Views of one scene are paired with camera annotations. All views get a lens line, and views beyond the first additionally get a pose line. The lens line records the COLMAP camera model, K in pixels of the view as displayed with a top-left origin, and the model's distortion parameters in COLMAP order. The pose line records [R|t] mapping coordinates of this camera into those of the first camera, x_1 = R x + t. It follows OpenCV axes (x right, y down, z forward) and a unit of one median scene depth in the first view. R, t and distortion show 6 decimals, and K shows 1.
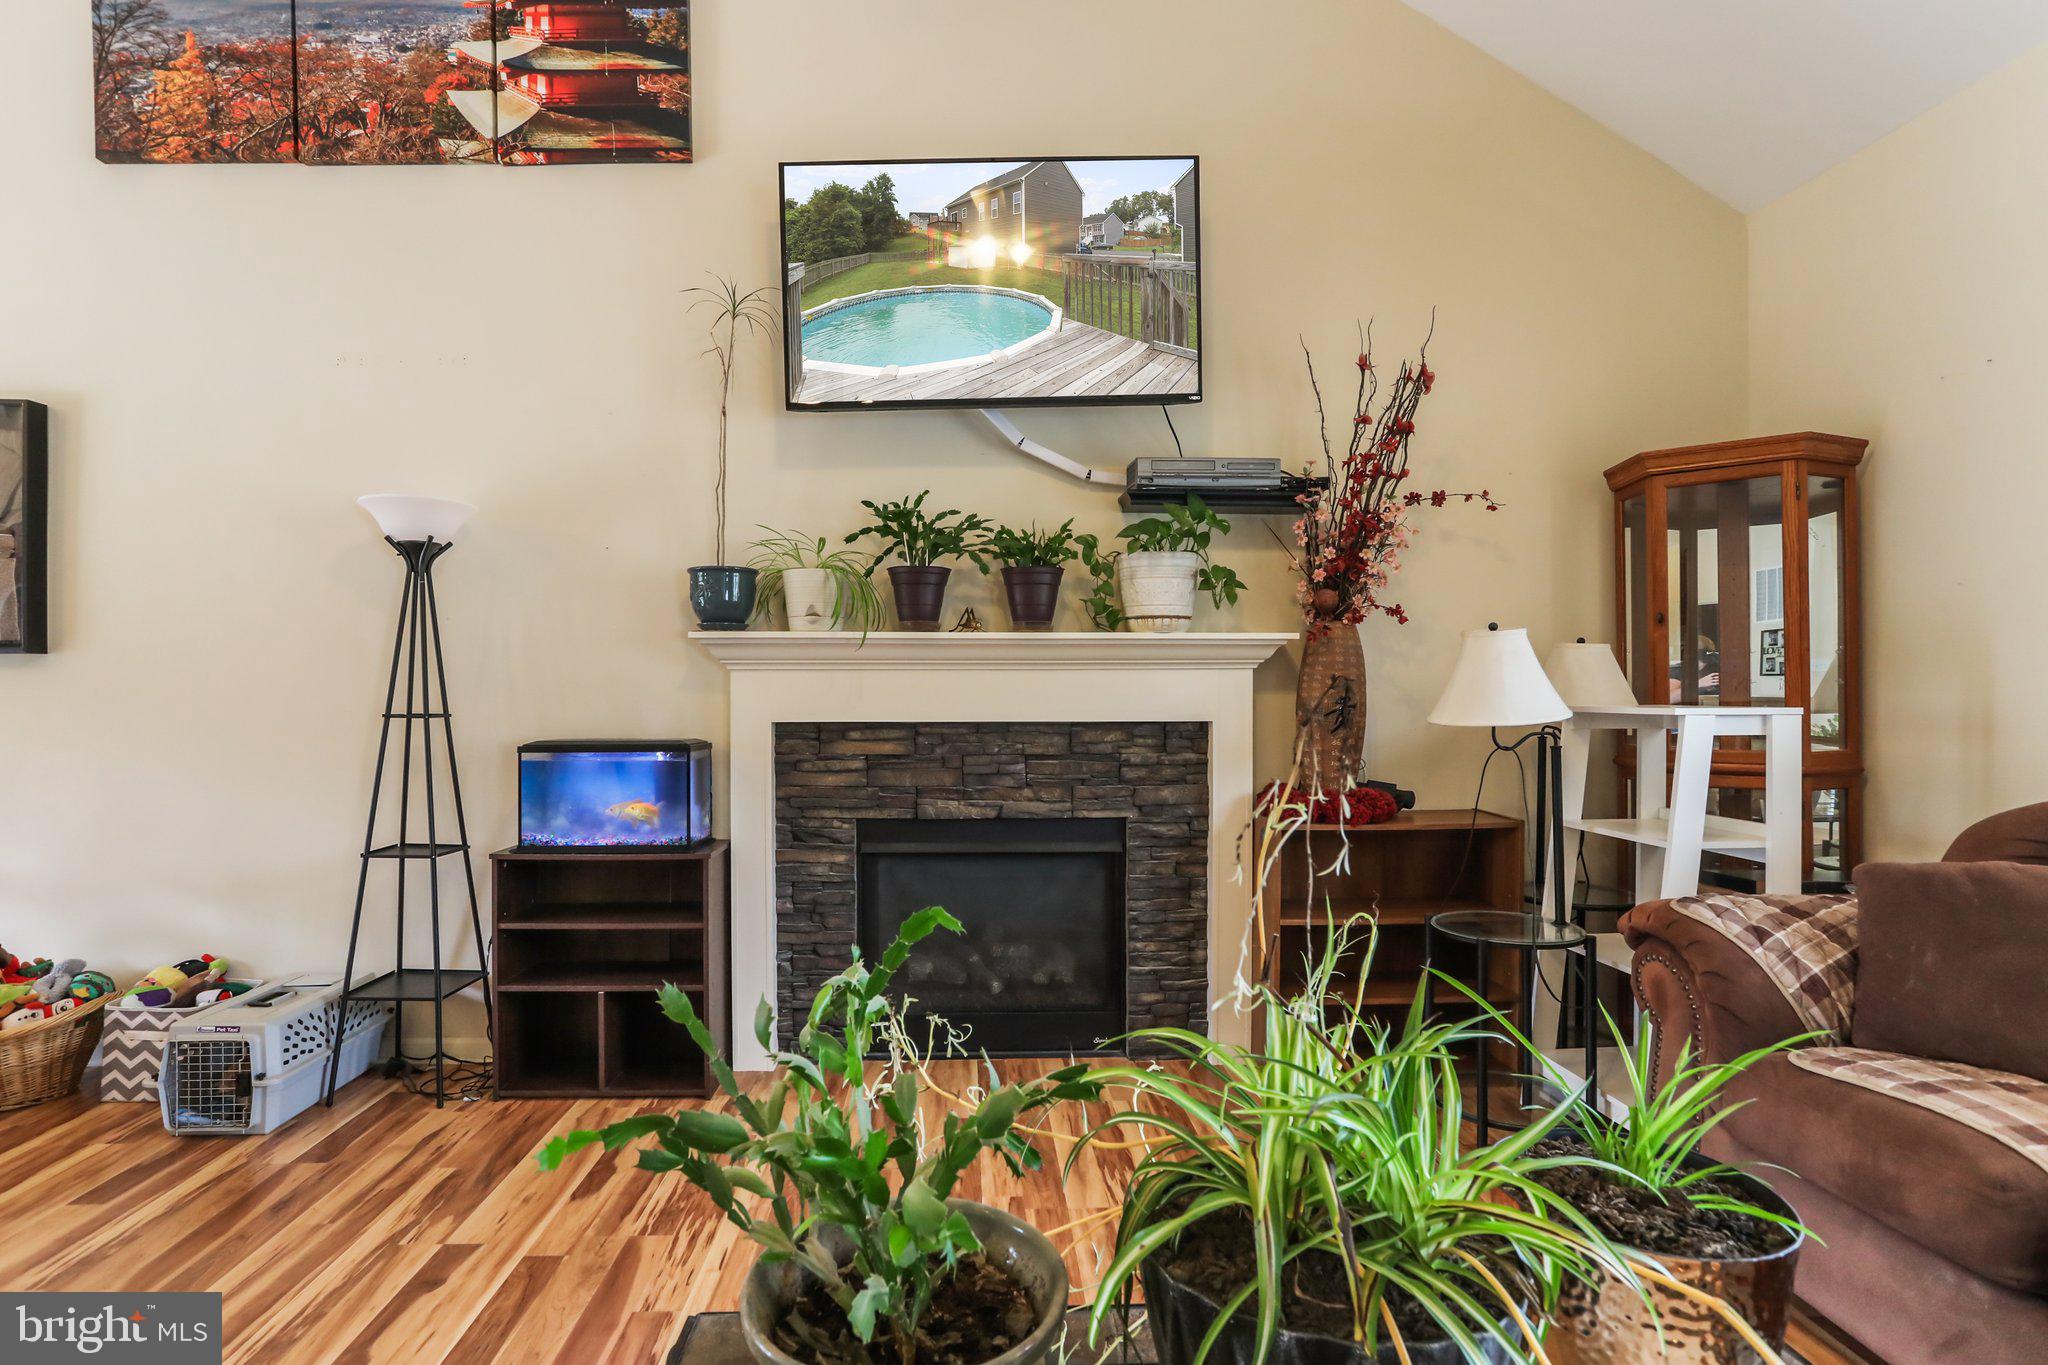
lens RADIAL K [[1008.2, 0, 1024.0], [0, 1008.2, 682.5], [0, 0, 1]] dist [-0.053117, 0.028612]
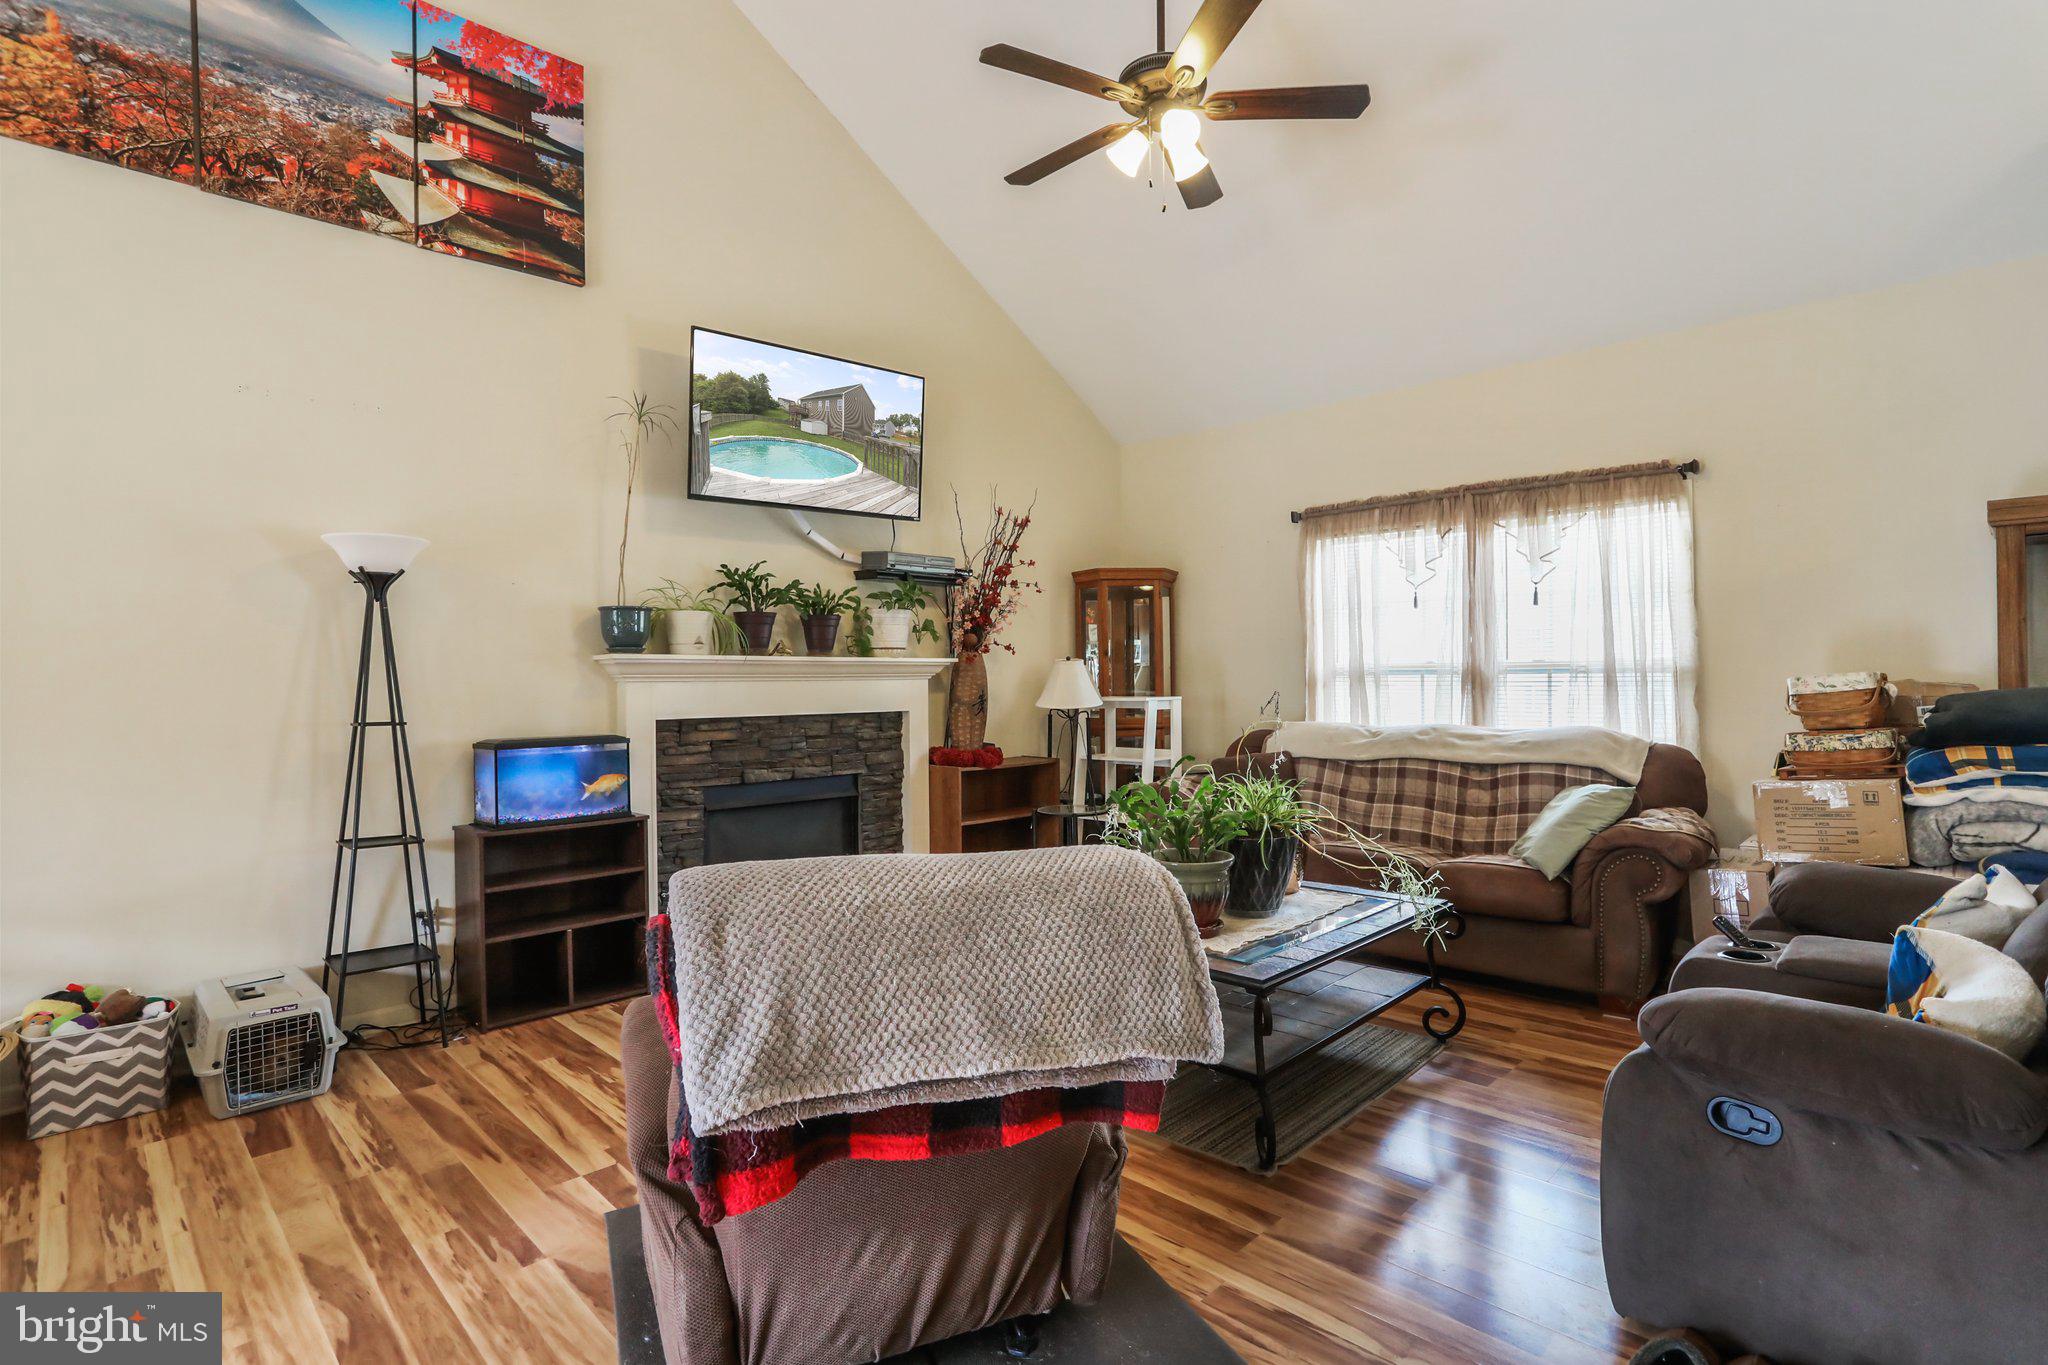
lens RADIAL K [[983.6, 0, 1026.0], [0, 983.6, 674.0], [0, 0, 1]] dist [-0.054819, 0.026407]
pose [[0.725082, -0.001435, 0.688661, -0.799395], [0.005680, 0.999976, -0.003898, -0.014820], [-0.688639, 0.006738, 0.725073, -0.309518]]
